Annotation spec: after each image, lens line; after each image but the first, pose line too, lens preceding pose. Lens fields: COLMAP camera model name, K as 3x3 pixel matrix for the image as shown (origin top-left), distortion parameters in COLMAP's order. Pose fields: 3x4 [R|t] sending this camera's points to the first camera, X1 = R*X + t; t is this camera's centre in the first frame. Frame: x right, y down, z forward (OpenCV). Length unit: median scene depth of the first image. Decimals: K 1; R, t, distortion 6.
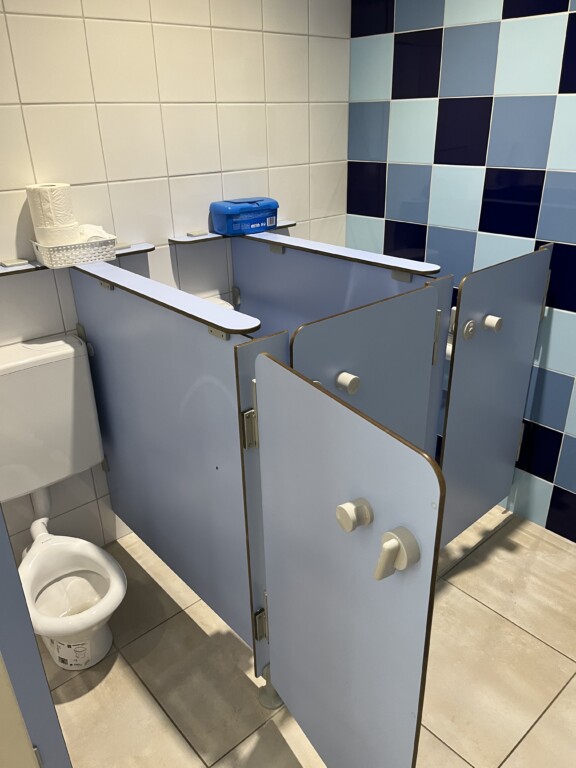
lens RADIAL K [[587.5, 0, 288.7], [0, 587.5, 388.7], [0, 0, 1]] dist [0.044783, -0.043017]
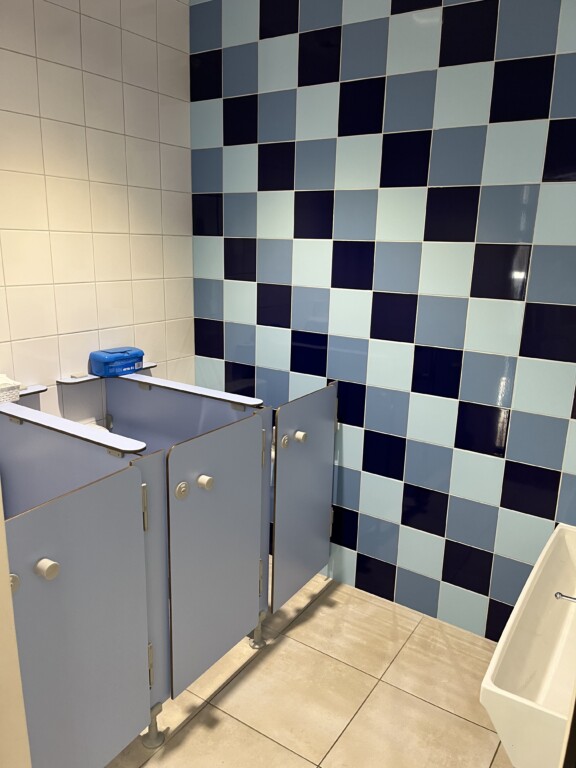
lens RADIAL K [[587.5, 0, 289.7], [0, 587.5, 390.2], [0, 0, 1]] dist [0.044783, -0.043017]
pose [[0.964269, -0.020889, 0.264101, -0.055270], [0.068549, 0.982611, -0.172560, 0.022022], [-0.255904, 0.184498, 0.948933, -0.342610]]
